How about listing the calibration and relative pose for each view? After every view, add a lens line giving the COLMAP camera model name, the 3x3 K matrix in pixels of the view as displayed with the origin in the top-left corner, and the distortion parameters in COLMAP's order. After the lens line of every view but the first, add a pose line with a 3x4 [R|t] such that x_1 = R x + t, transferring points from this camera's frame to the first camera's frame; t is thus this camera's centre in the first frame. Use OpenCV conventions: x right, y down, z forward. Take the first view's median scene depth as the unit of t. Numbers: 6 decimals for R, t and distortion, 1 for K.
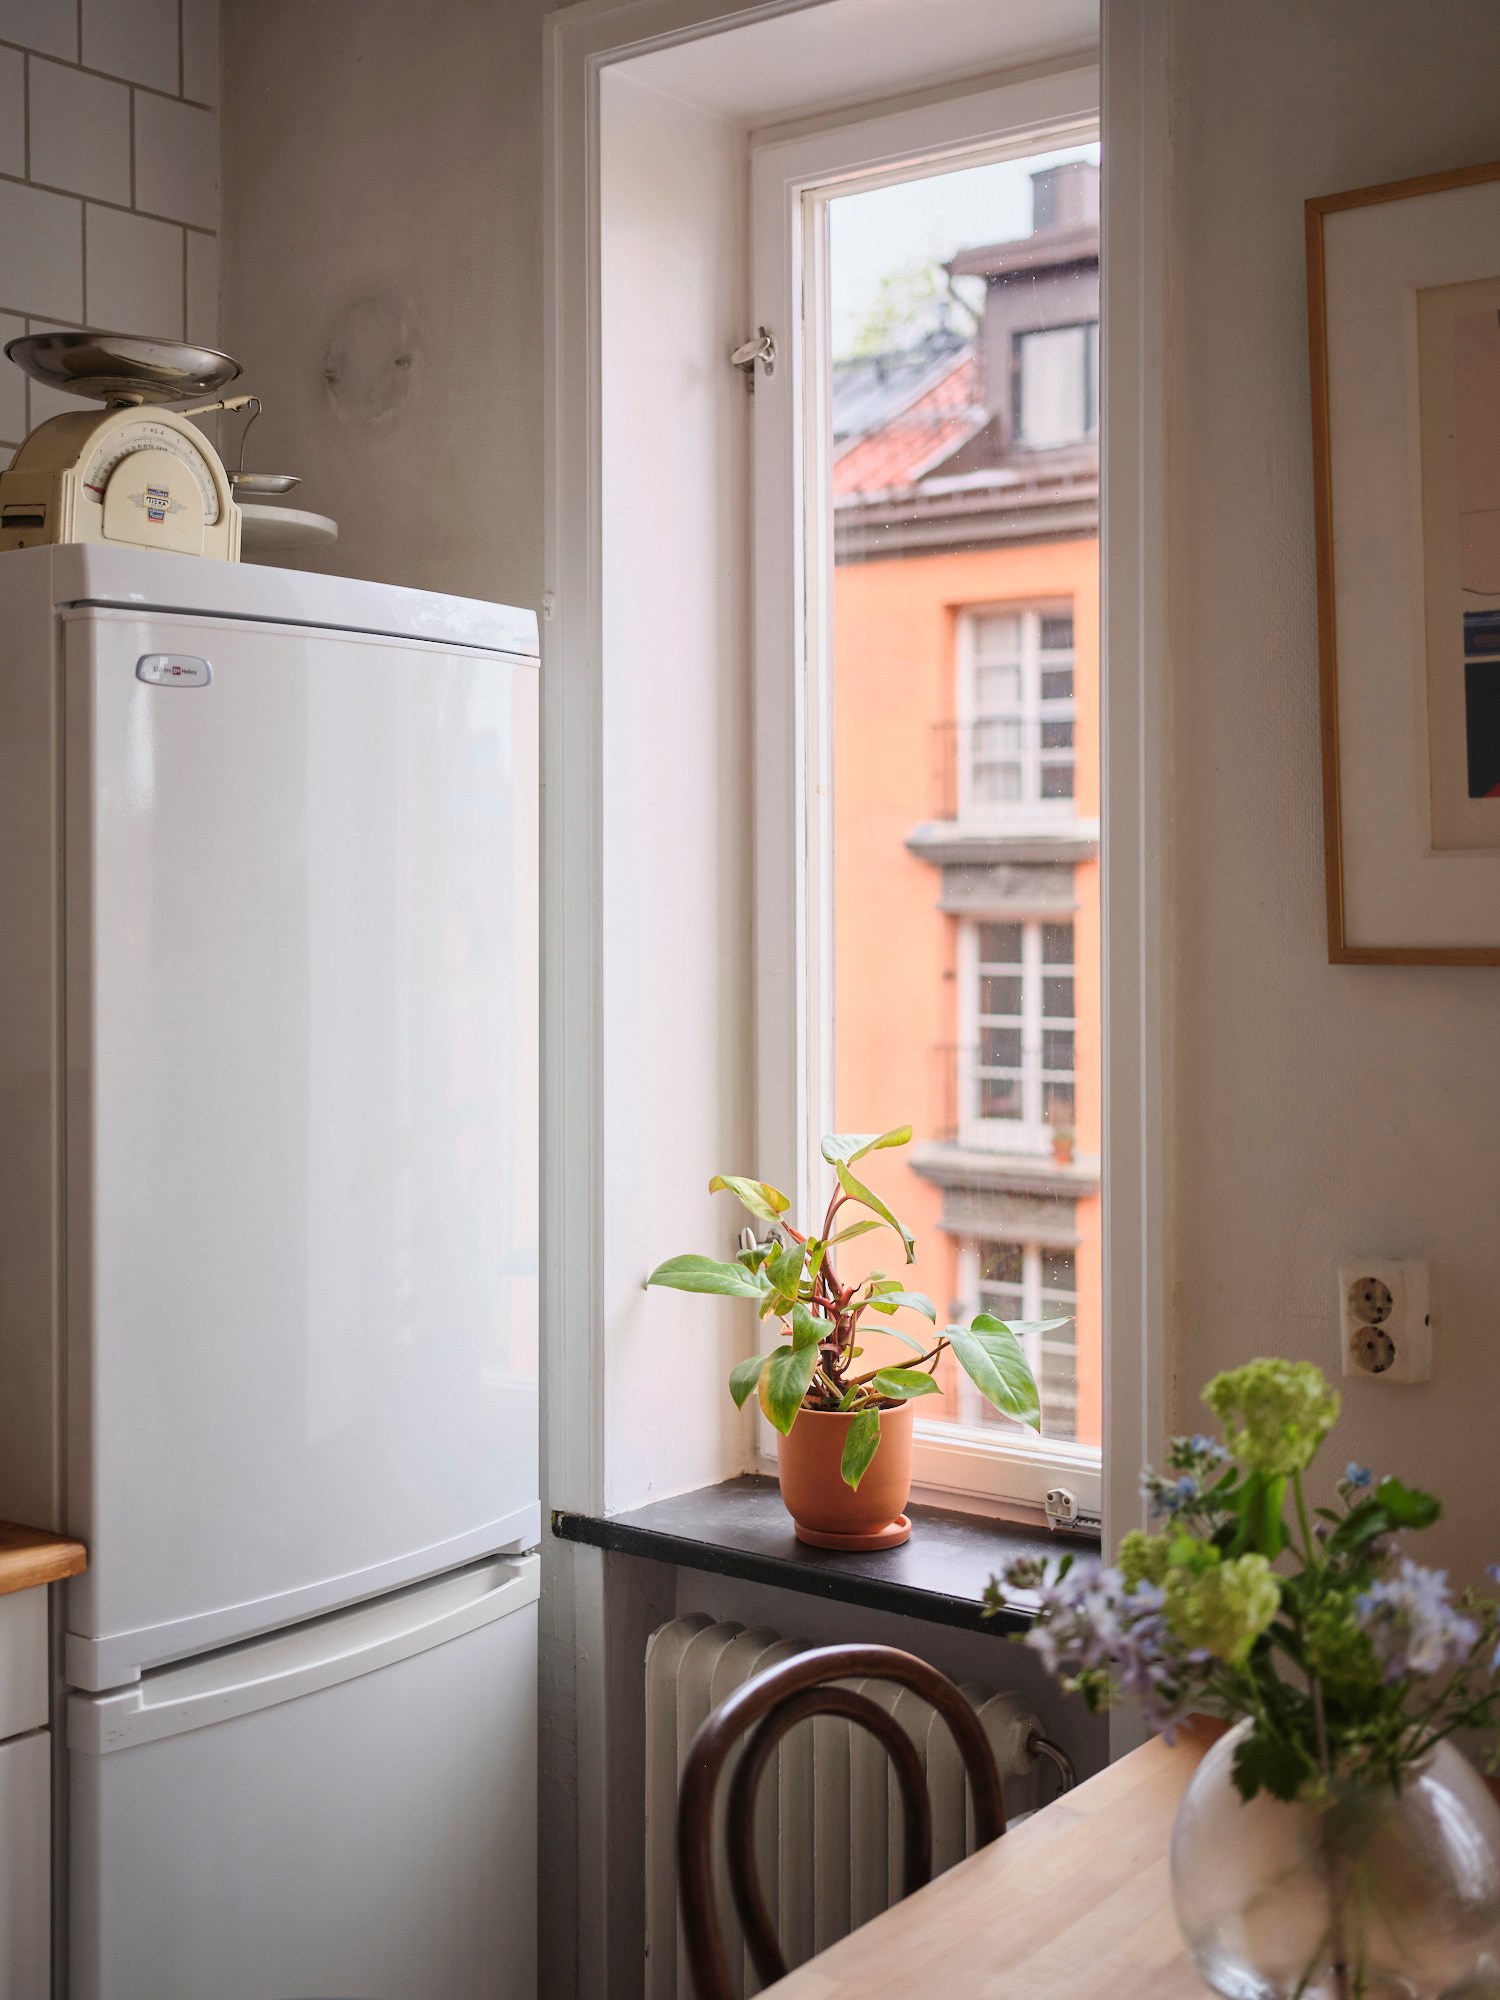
lens RADIAL K [[2634.8, 0, 742.8], [0, 2634.8, 878.2], [0, 0, 1]] dist [0.001458, -0.003193]
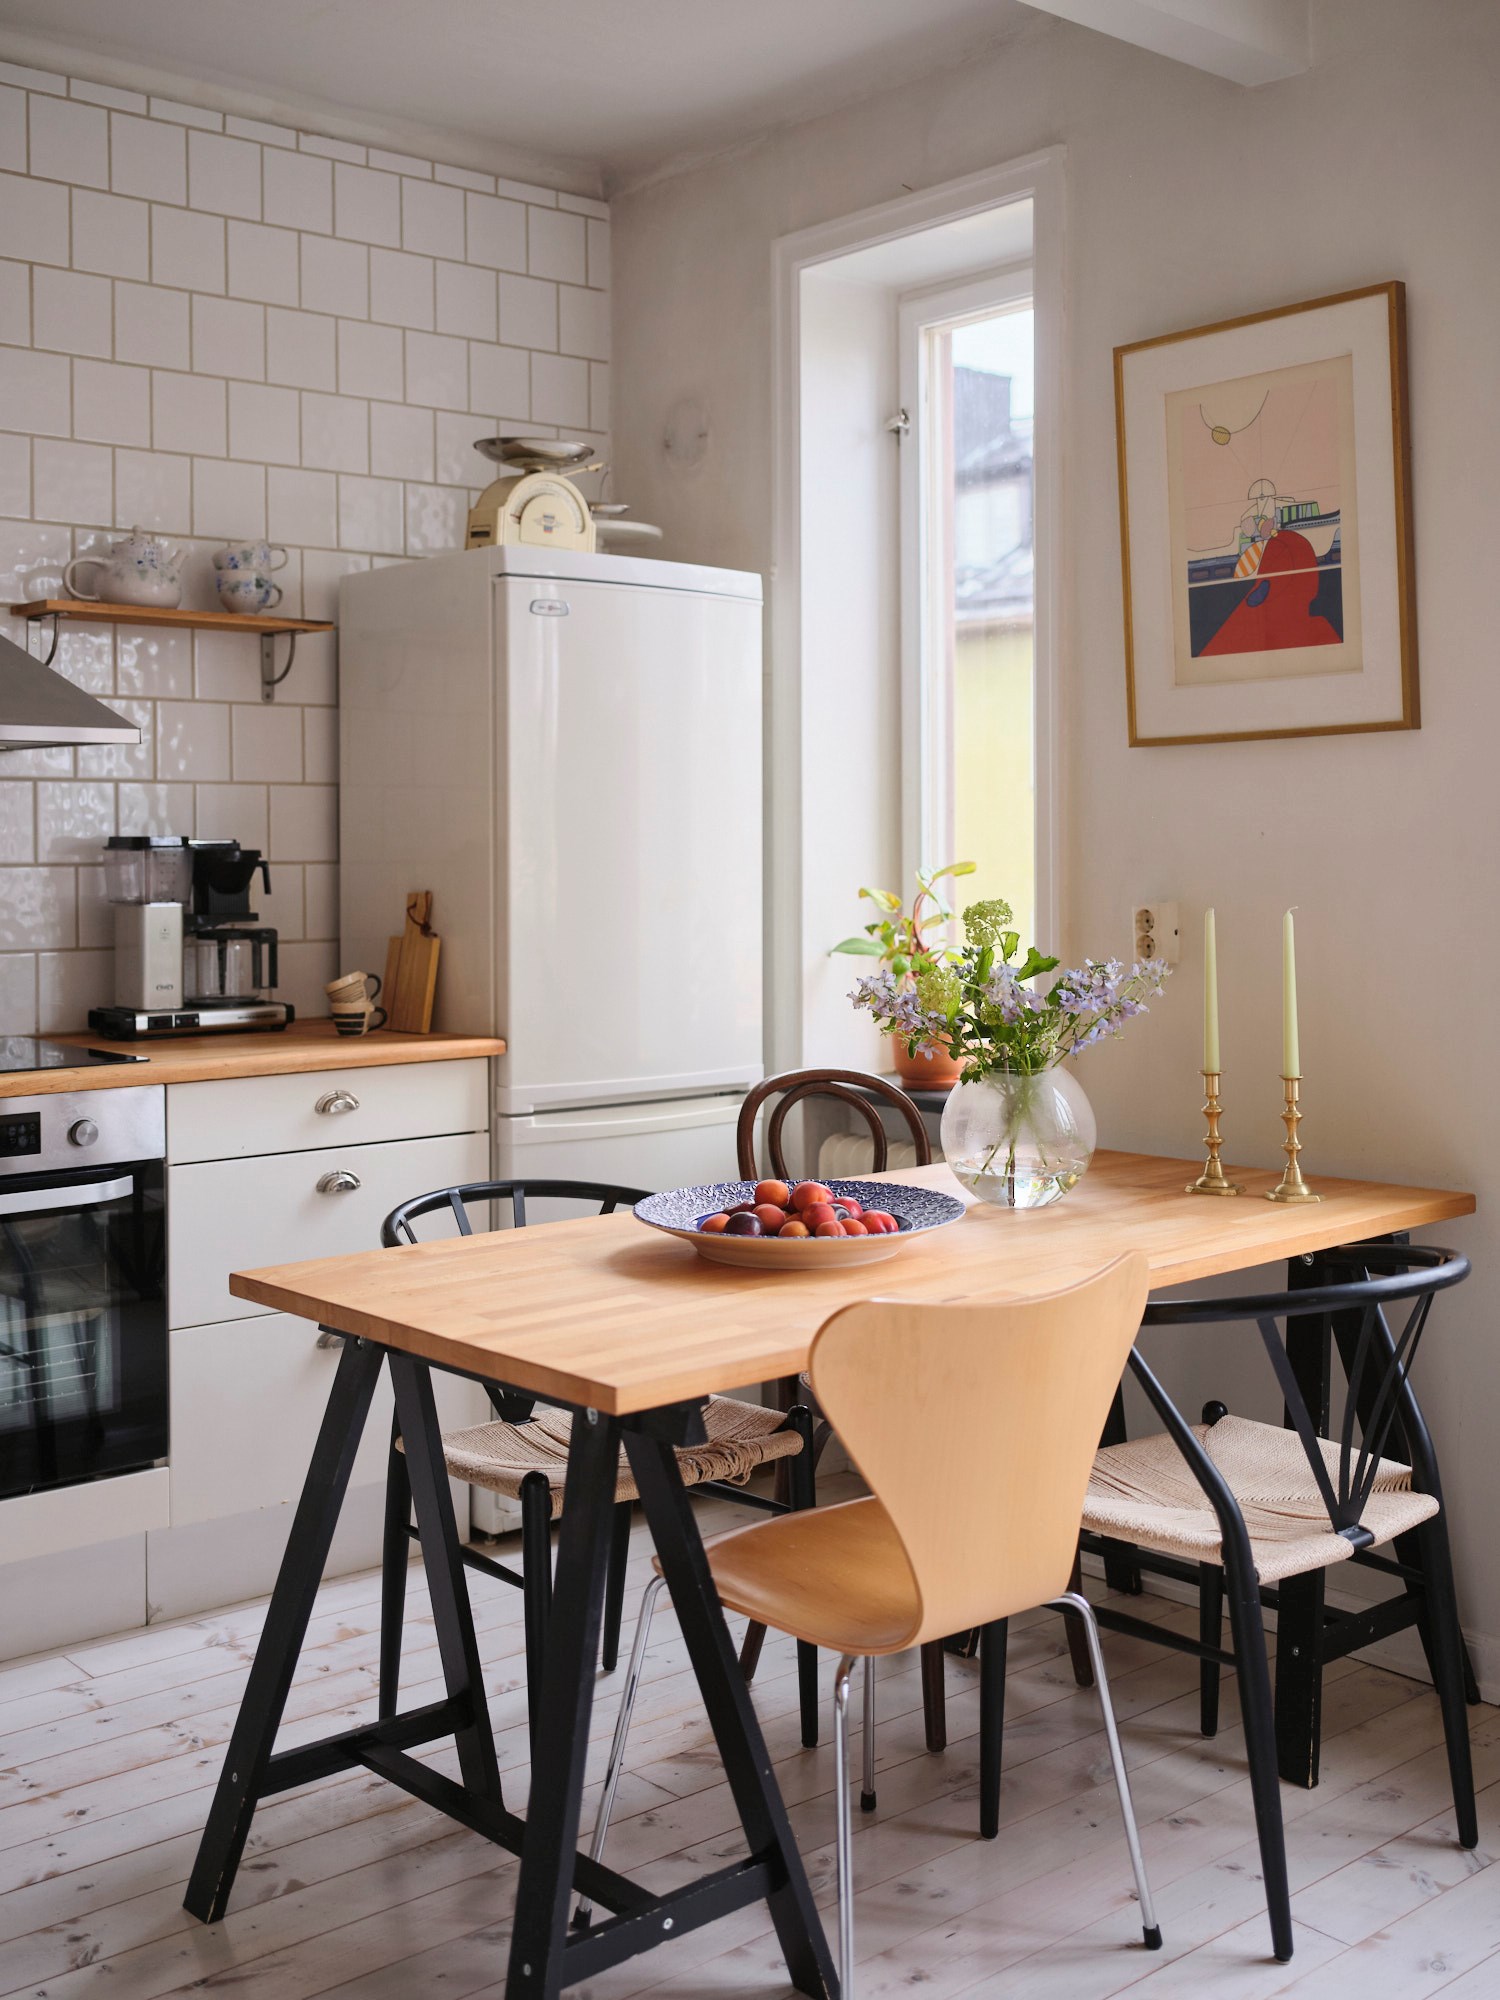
lens RADIAL K [[2634.8, 0, 742.8], [0, 2634.8, 878.2], [0, 0, 1]] dist [0.001458, -0.003193]
pose [[0.974943, 0.000443, -0.222454, 0.345932], [0.000706, 0.999987, 0.005088, 0.108275], [0.222454, -0.005118, 0.974930, -0.851092]]
